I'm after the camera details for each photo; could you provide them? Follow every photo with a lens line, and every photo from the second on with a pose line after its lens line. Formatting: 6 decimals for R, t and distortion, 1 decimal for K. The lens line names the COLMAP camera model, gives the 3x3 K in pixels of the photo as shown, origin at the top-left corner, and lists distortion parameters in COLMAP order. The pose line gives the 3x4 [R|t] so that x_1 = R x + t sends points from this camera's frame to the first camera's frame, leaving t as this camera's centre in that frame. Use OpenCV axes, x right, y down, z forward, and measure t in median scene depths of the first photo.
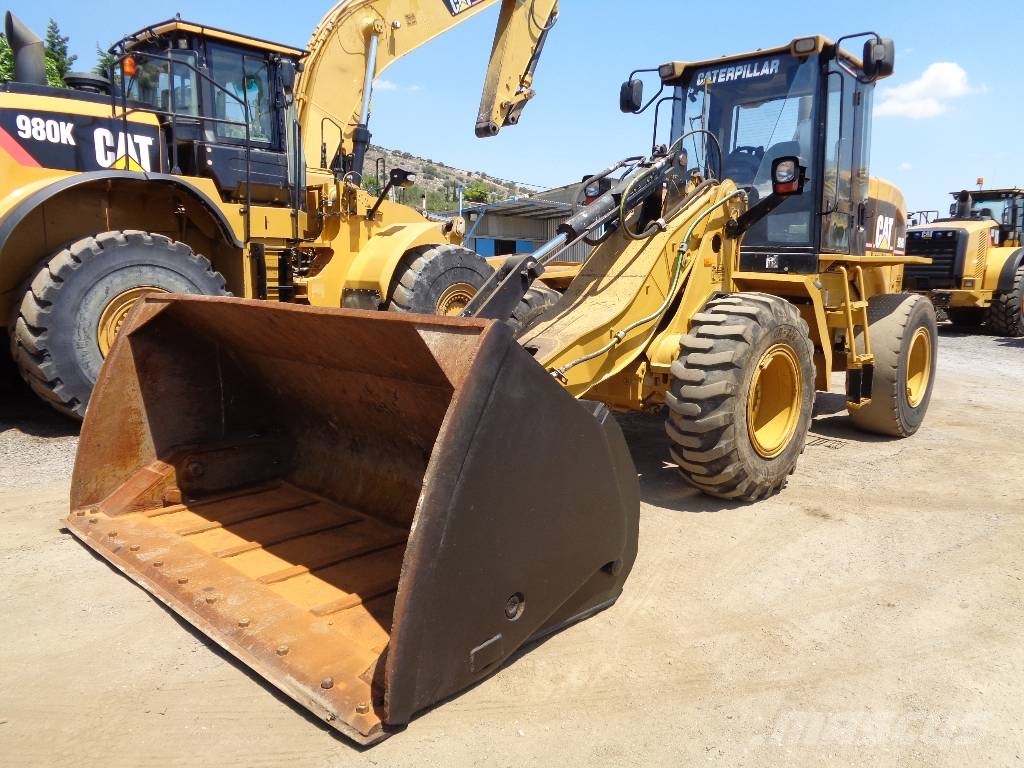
lens RADIAL K [[779.0, 0, 512.0], [0, 779.0, 387.5], [0, 0, 1]] dist [-0.001051, 0.005598]
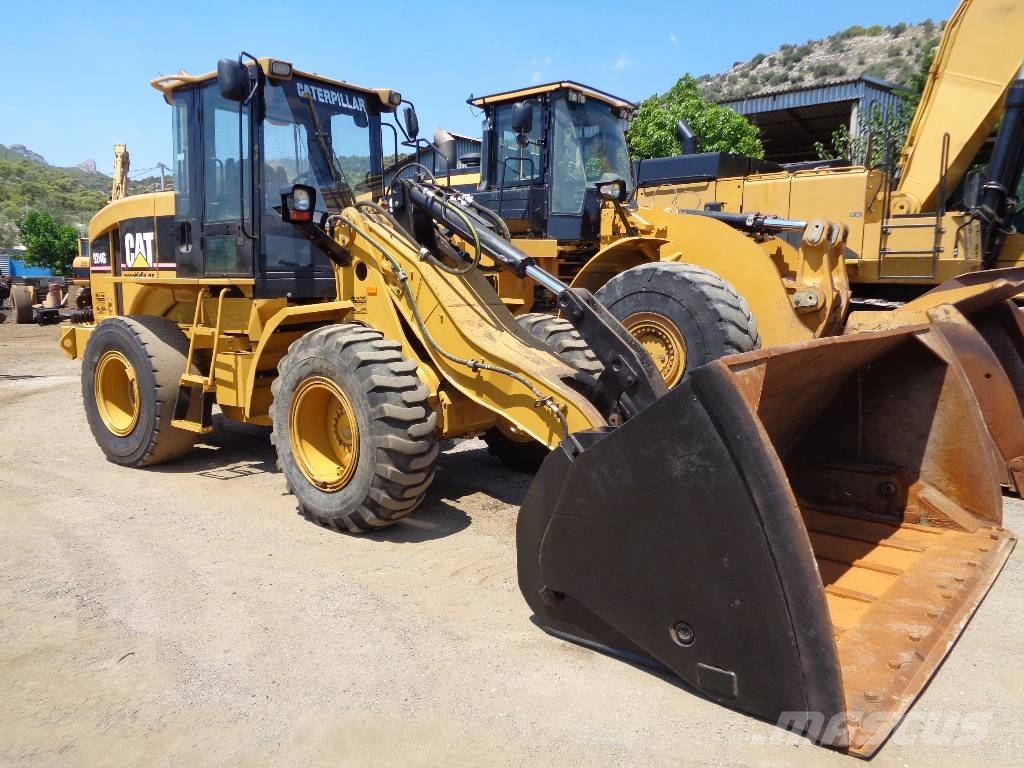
lens RADIAL K [[776.9, 0, 507.9], [0, 776.9, 383.2], [0, 0, 1]] dist [0.004725, 0.005488]
pose [[0.094721, 0.113476, -0.989015, 0.949114], [-0.146595, 0.984241, 0.098888, -0.164414], [0.984651, 0.135618, 0.109863, 1.064268]]
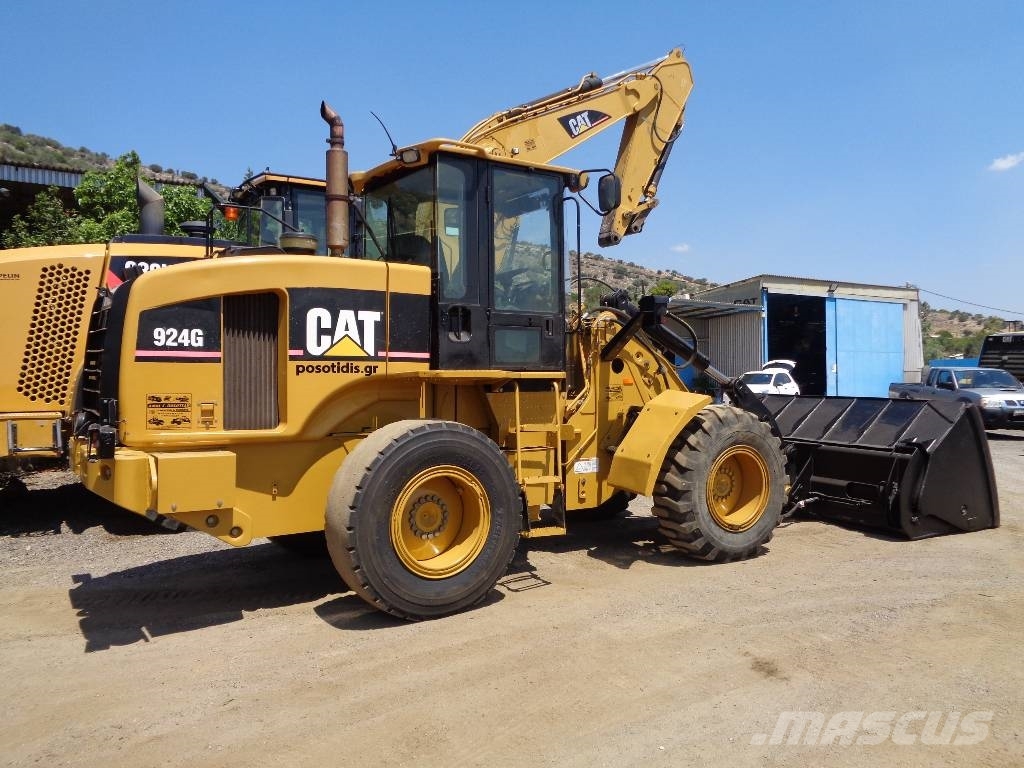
lens RADIAL K [[775.0, 0, 512.0], [0, 775.0, 384.0], [0, 0, 1]] dist [-0.004207, 0.005683]
pose [[0.970173, -0.003687, -0.242387, 0.219489], [-0.026911, 0.992066, -0.122804, -0.030477], [0.240917, 0.125664, 0.962376, 0.020927]]
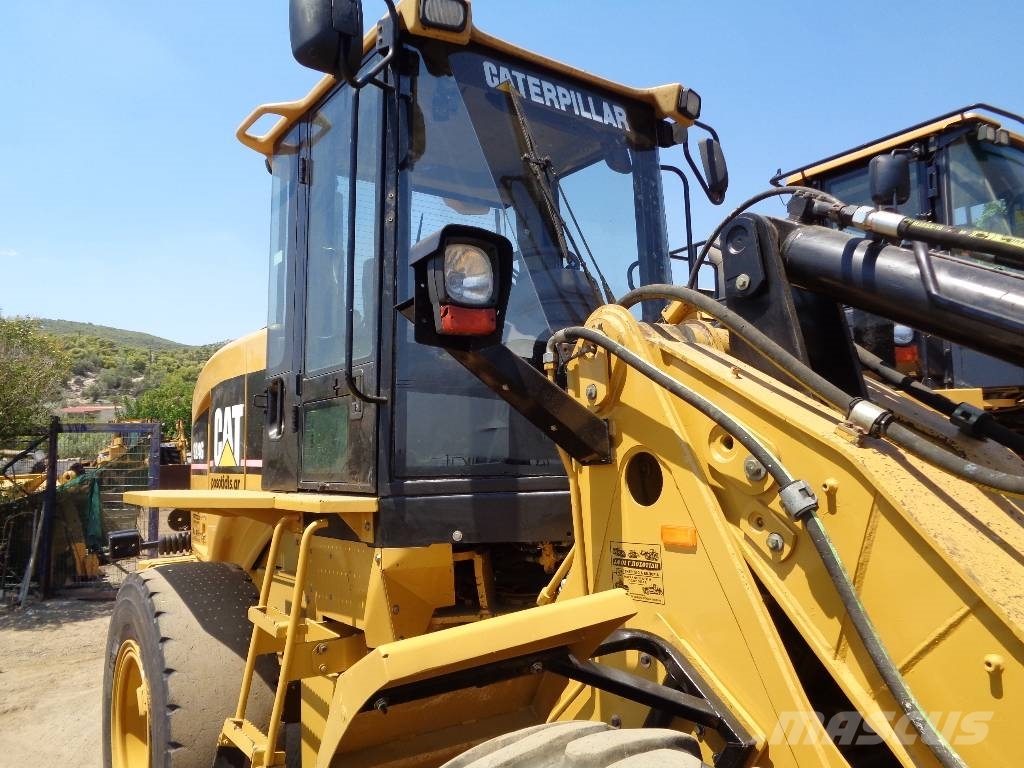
lens RADIAL K [[776.9, 0, 507.9], [0, 776.9, 383.2], [0, 0, 1]] dist [0.004725, 0.005488]
pose [[-0.195660, -0.102564, -0.975294, 0.404316], [-0.121519, 0.989387, -0.079667, -0.182431], [0.973114, 0.102929, -0.206047, 0.993160]]
